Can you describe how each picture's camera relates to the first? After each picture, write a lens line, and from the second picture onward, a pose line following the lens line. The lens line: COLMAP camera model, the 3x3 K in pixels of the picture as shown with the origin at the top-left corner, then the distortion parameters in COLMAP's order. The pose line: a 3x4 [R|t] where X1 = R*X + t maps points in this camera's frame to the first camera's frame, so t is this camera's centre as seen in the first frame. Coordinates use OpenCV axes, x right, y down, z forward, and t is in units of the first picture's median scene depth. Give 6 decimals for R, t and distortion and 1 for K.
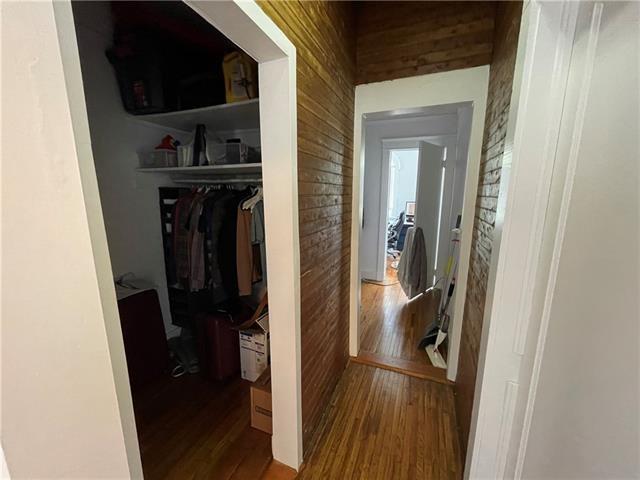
lens RADIAL K [[258.5, 0, 321.8], [0, 258.5, 238.3], [0, 0, 1]] dist [-0.004708, -0.000266]
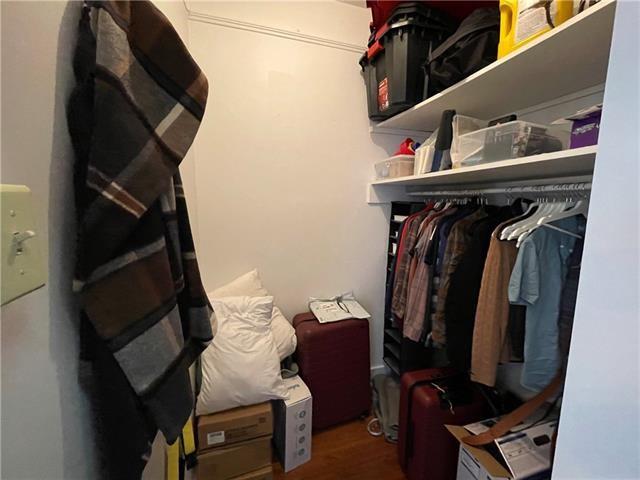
lens RADIAL K [[258.5, 0, 321.8], [0, 258.5, 238.3], [0, 0, 1]] dist [-0.004708, -0.000266]
pose [[0.629758, 0.108856, -0.769126, -0.107855], [-0.150898, 0.988414, 0.016338, -0.059882], [0.761994, 0.105771, 0.638888, 0.306900]]
